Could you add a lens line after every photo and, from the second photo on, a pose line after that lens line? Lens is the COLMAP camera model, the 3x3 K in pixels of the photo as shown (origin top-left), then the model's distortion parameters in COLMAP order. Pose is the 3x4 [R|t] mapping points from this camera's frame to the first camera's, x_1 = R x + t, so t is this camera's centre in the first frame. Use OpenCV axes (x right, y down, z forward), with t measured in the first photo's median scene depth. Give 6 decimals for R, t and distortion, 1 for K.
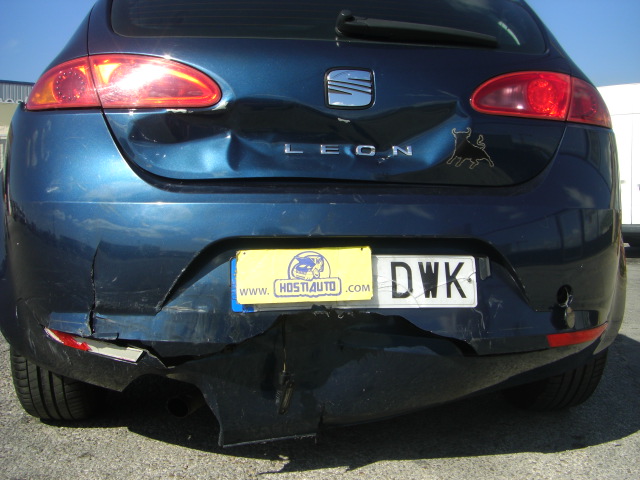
lens RADIAL K [[720.6, 0, 319.4], [0, 720.6, 234.3], [0, 0, 1]] dist [-0.139775, 0.000000]
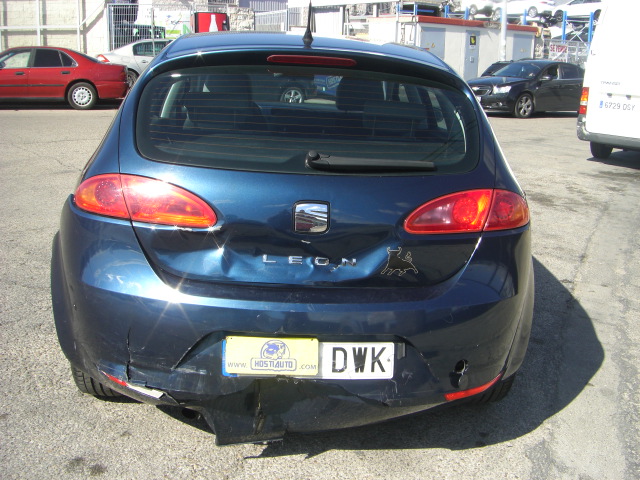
lens RADIAL K [[720.6, 0, 322.0], [0, 720.6, 238.5], [0, 0, 1]] dist [-0.139775, 0.000000]
pose [[0.997750, 0.052369, -0.041858, 0.121349], [-0.041447, 0.972580, 0.228847, -0.480454], [0.052694, -0.226597, 0.972562, -0.331808]]
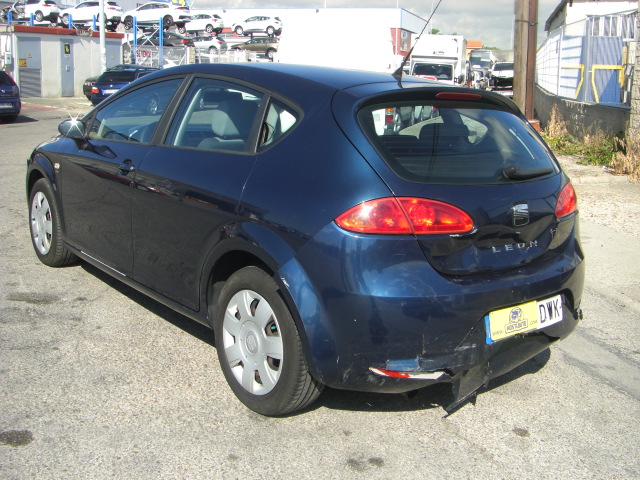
lens RADIAL K [[720.6, 0, 325.3], [0, 720.6, 242.7], [0, 0, 1]] dist [-0.139775, 0.000000]
pose [[0.837684, -0.091241, 0.538480, -1.379087], [-0.027692, 0.977583, 0.208723, -0.503066], [-0.545453, -0.189756, 0.816379, -0.236120]]
